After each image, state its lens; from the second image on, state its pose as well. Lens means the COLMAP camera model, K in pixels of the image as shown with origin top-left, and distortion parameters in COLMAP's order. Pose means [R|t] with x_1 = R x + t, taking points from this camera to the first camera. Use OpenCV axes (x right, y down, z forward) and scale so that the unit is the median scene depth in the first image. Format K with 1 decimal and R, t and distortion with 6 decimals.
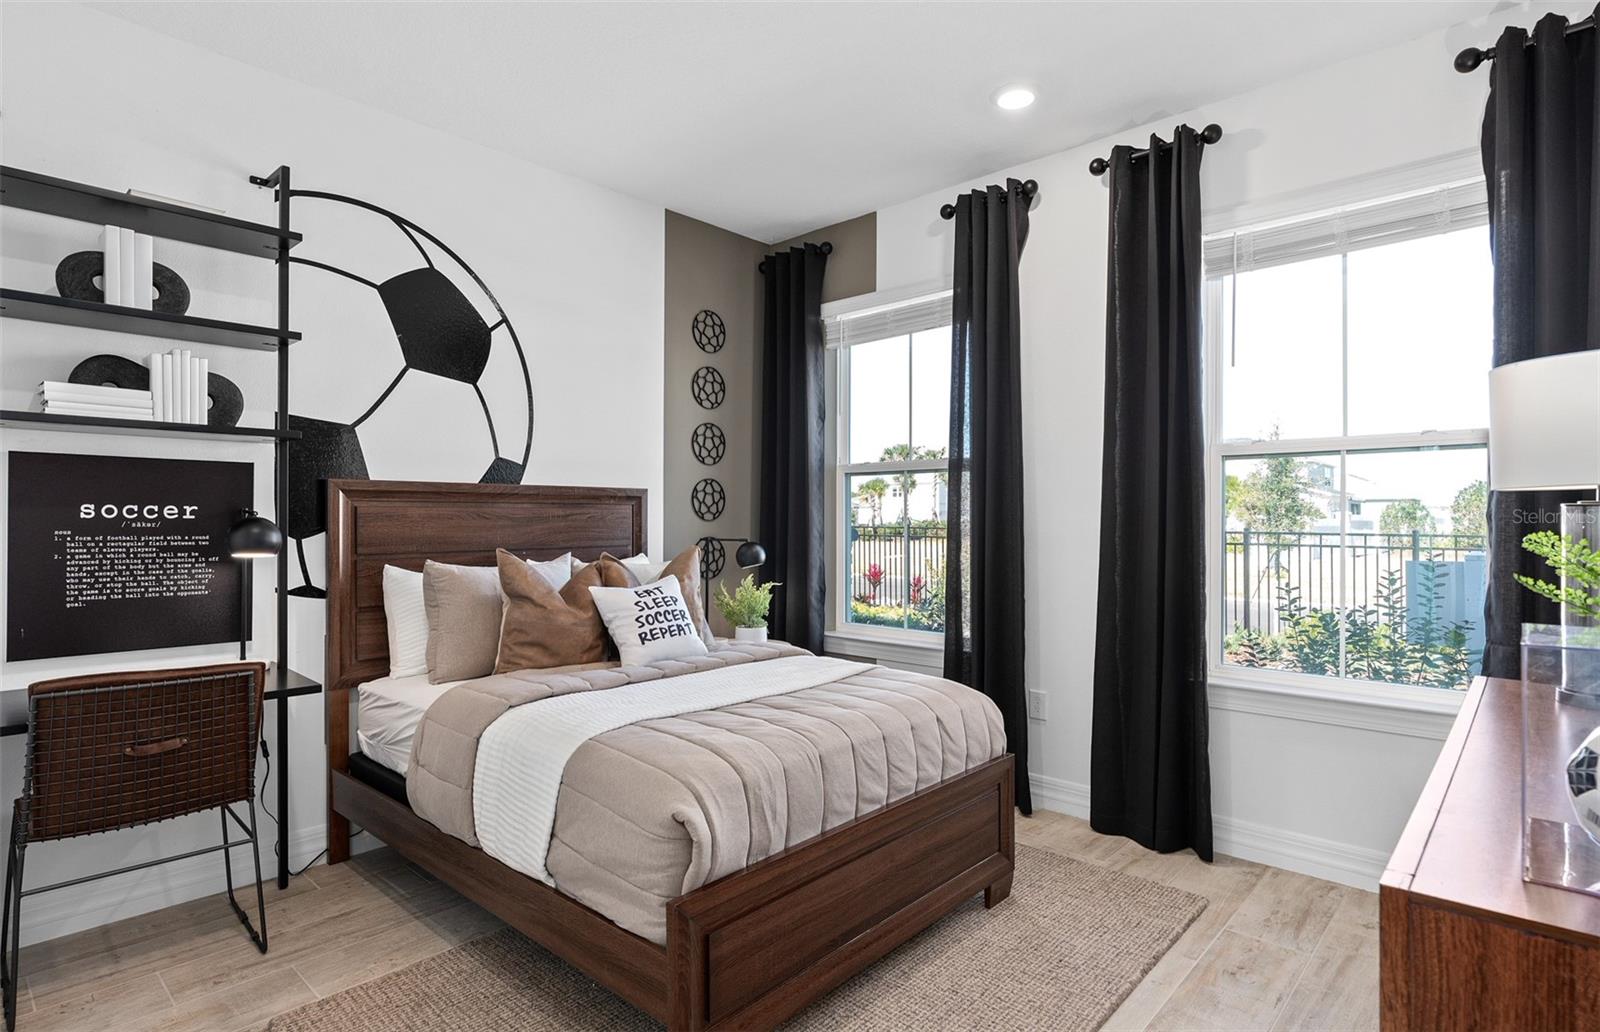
lens RADIAL K [[817.6, 0, 787.7], [0, 817.6, 519.1], [0, 0, 1]] dist [-0.007623, 0.002558]
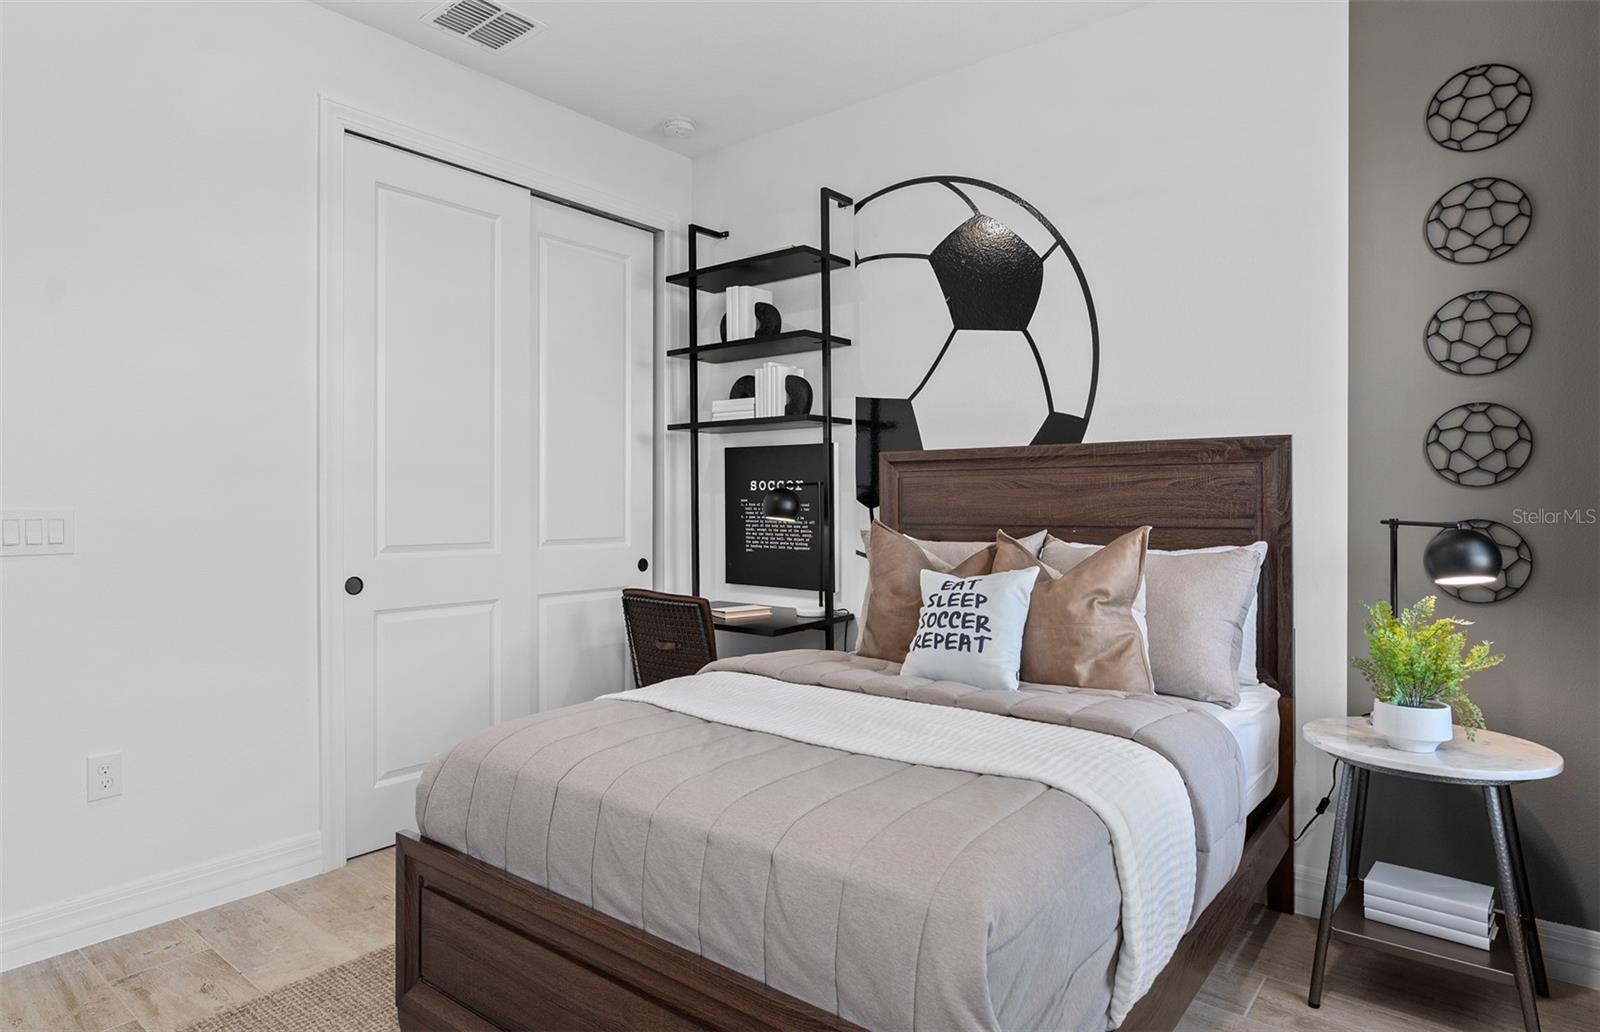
lens RADIAL K [[866.8, 0, 789.1], [0, 866.8, 506.8], [0, 0, 1]] dist [-0.003509, 0.001462]
pose [[0.094111, 0.004106, -0.995553, 0.524255], [-0.001221, 0.999991, 0.004008, 0.016757], [0.995561, 0.000839, 0.094116, 0.712248]]
